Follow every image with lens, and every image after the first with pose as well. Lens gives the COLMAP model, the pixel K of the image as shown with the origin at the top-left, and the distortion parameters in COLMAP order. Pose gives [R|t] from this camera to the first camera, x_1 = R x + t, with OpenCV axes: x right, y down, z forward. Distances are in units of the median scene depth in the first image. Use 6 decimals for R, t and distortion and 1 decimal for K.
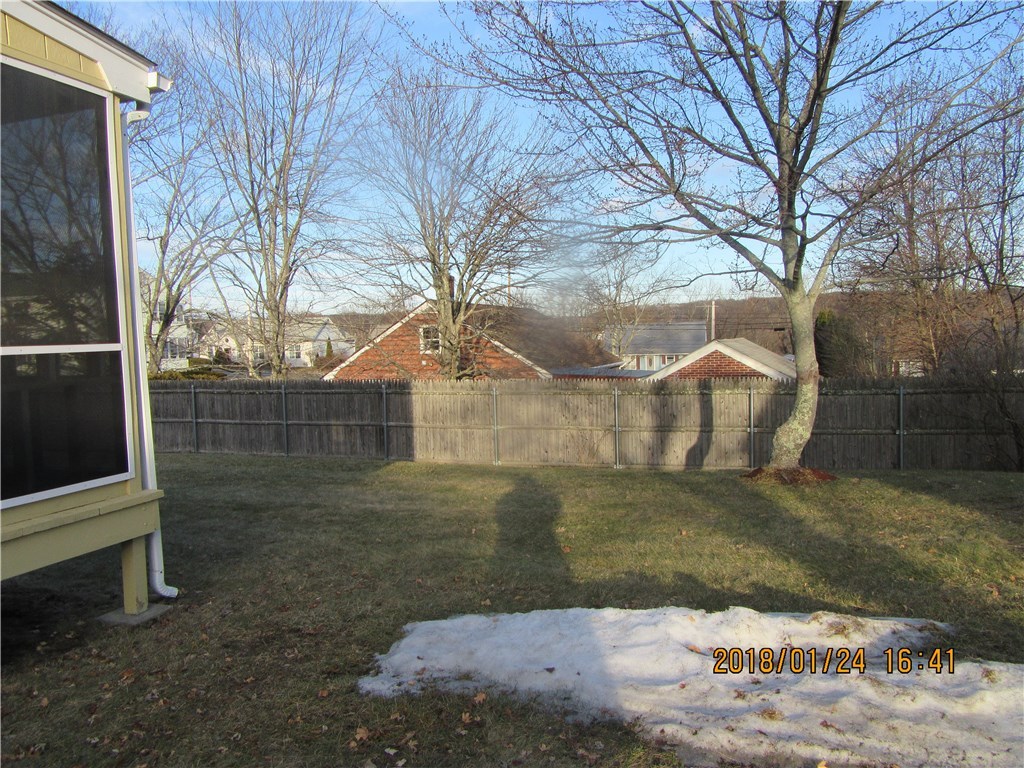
lens RADIAL K [[752.5, 0, 512.0], [0, 752.5, 384.0], [0, 0, 1]] dist [-0.004315, -0.000841]
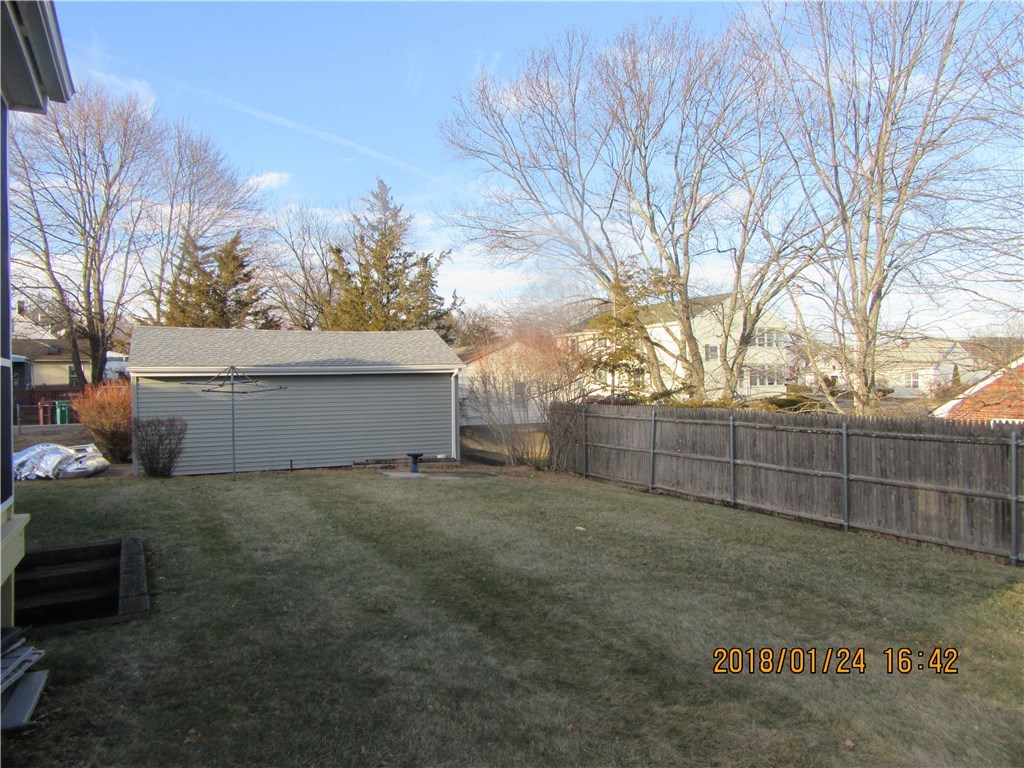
lens RADIAL K [[752.5, 0, 512.0], [0, 752.5, 384.0], [0, 0, 1]] dist [-0.004315, -0.000841]
pose [[0.712954, 0.015931, -0.701030, -0.033661], [-0.042032, 0.998915, -0.020046, -0.006978], [0.699950, 0.043757, 0.712850, 0.270142]]
